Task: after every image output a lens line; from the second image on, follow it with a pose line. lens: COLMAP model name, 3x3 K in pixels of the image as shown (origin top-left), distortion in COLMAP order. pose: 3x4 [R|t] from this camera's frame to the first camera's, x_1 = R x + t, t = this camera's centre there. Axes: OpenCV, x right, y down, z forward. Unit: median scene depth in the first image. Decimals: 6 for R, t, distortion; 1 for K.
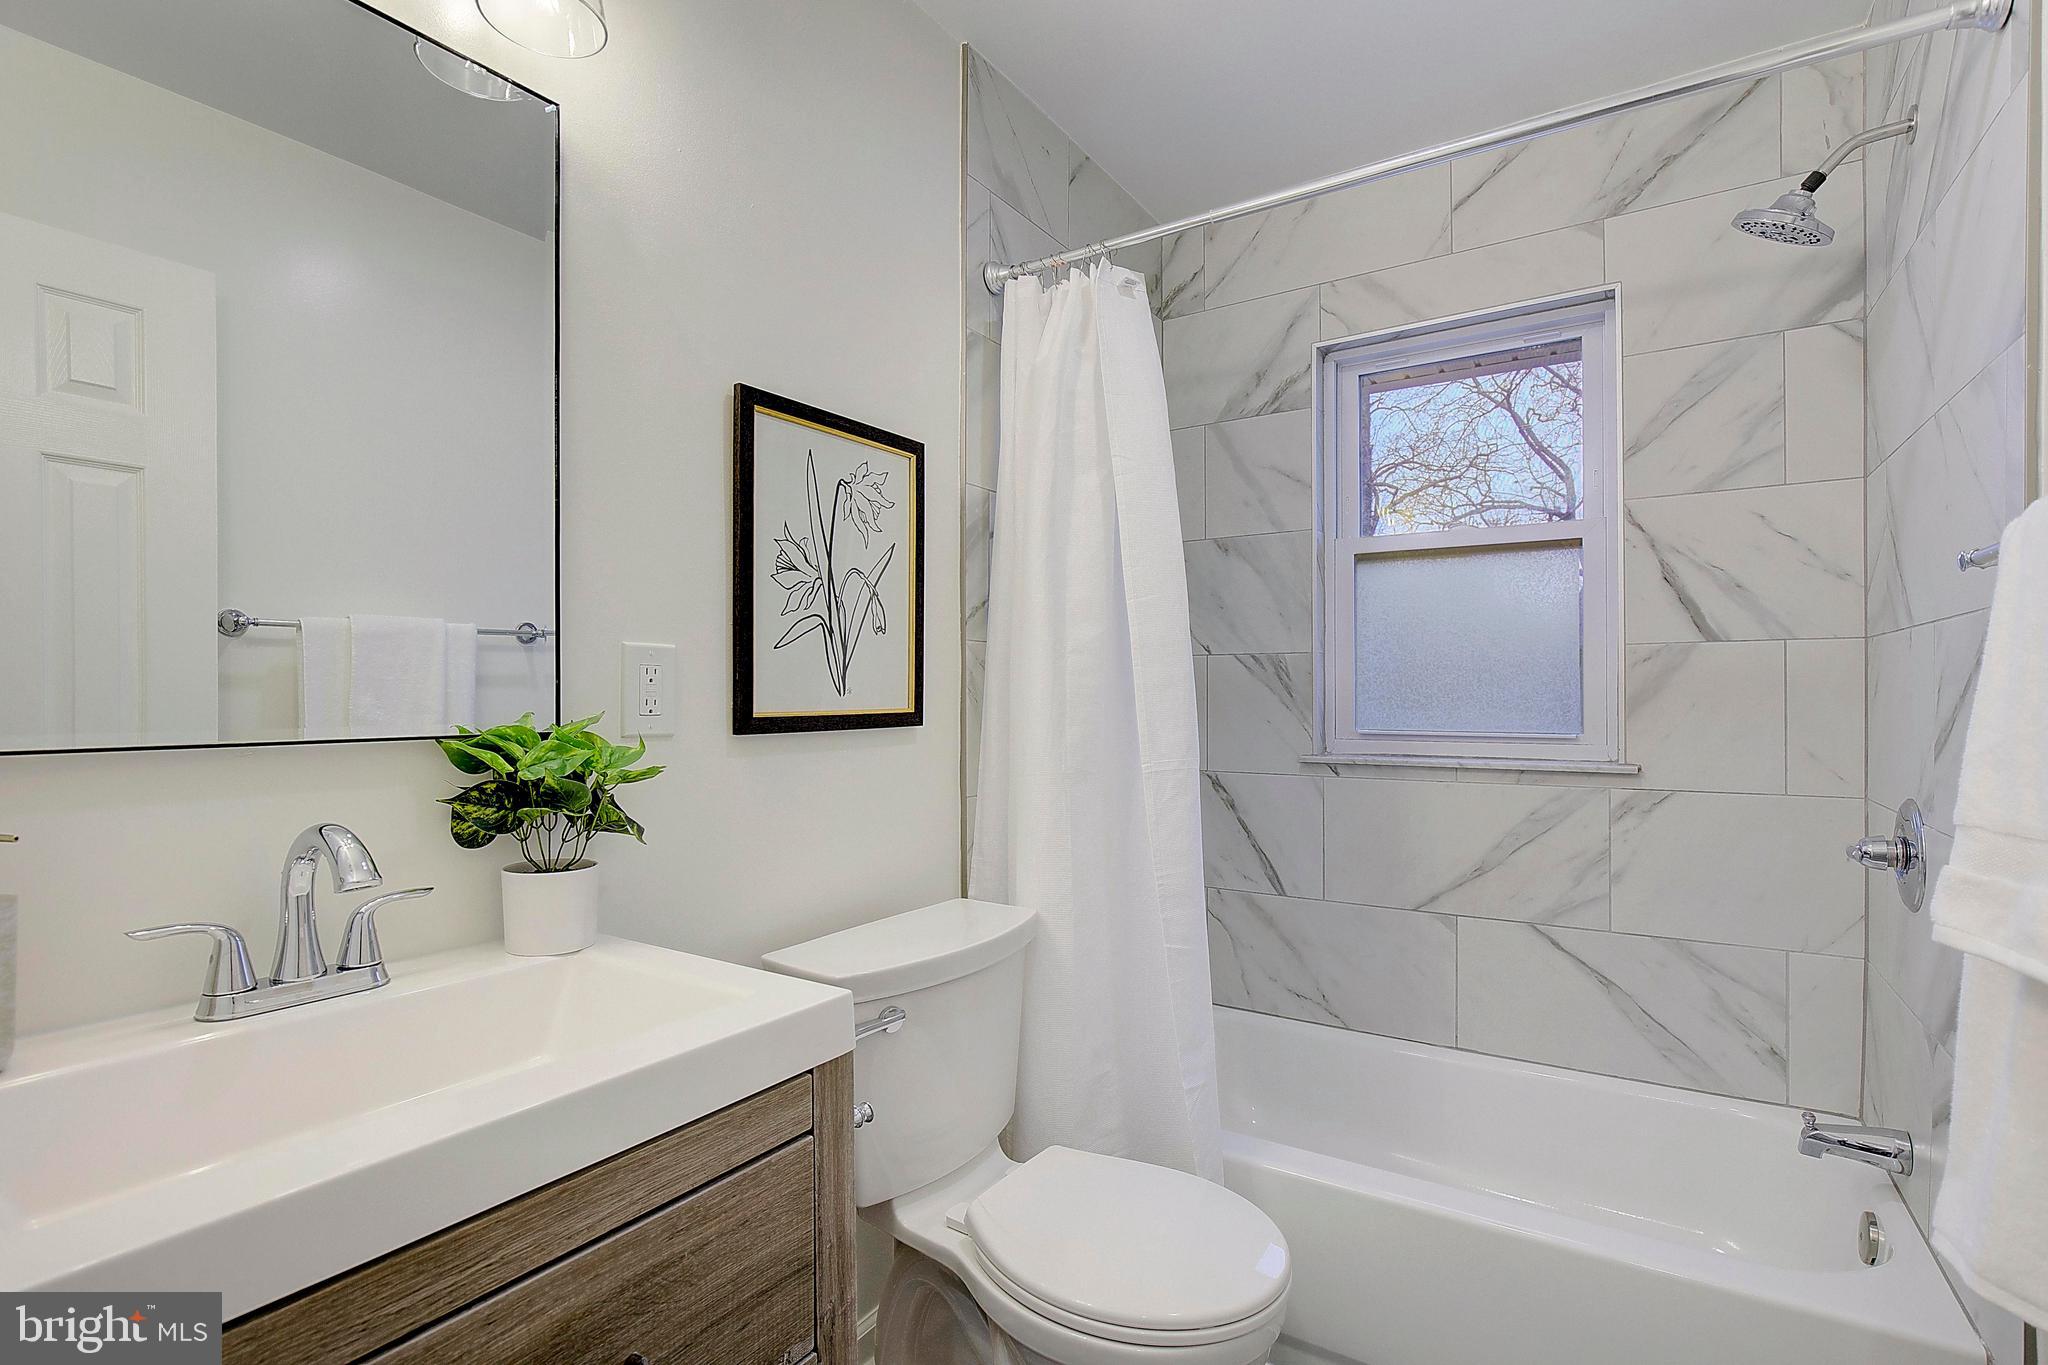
lens RADIAL K [[991.9, 0, 1045.2], [0, 991.9, 681.9], [0, 0, 1]] dist [0.002887, 0.001405]
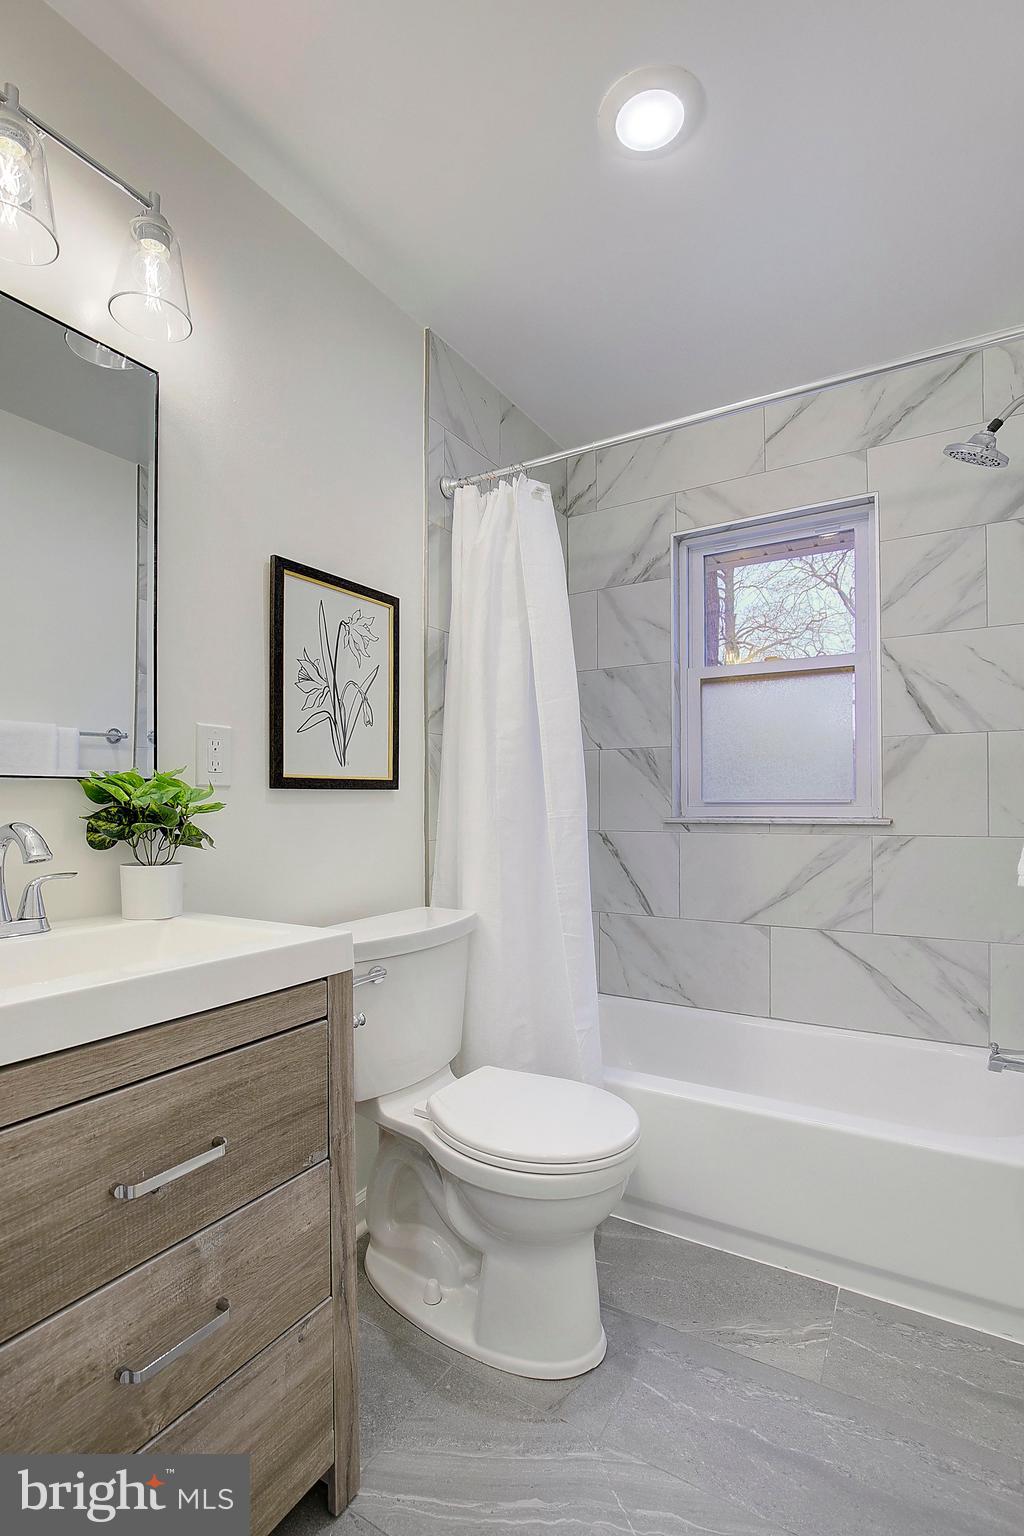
lens RADIAL K [[751.2, 0, 512.0], [0, 751.2, 768.0], [0, 0, 1]] dist [0.013391, -0.000532]
pose [[0.999642, -0.004415, 0.026391, 0.013073], [0.005279, 0.999450, -0.032740, 0.043792], [-0.026232, 0.032867, 0.999115, -0.095772]]
